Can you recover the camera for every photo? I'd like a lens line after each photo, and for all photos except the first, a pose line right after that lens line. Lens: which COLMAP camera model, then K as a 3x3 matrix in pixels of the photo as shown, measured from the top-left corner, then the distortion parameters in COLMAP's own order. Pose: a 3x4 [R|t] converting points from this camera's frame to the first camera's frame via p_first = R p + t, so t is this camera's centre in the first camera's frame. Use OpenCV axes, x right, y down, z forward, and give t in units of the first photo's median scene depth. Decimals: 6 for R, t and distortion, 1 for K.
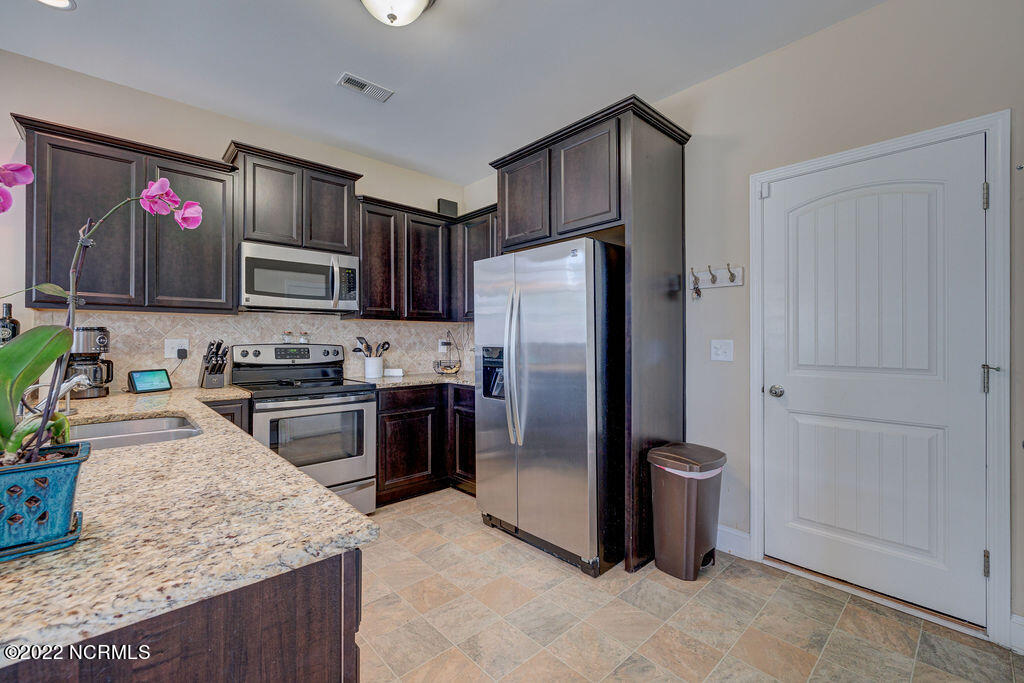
lens RADIAL K [[433.3, 0, 509.1], [0, 433.3, 339.0], [0, 0, 1]] dist [0.000814, 0.000035]
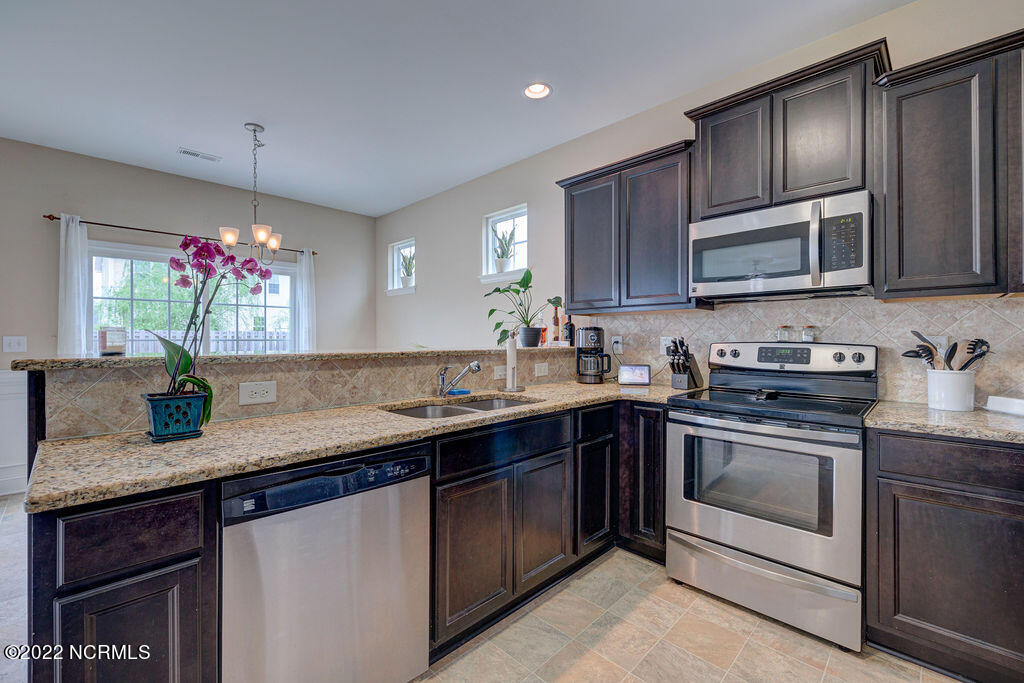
lens RADIAL K [[433.3, 0, 509.1], [0, 433.3, 339.0], [0, 0, 1]] dist [0.000814, 0.000035]
pose [[0.053788, 0.000923, -0.998552, 0.207967], [0.002811, 0.999995, 0.001076, 0.003871], [0.998548, -0.002865, 0.053785, 0.530534]]
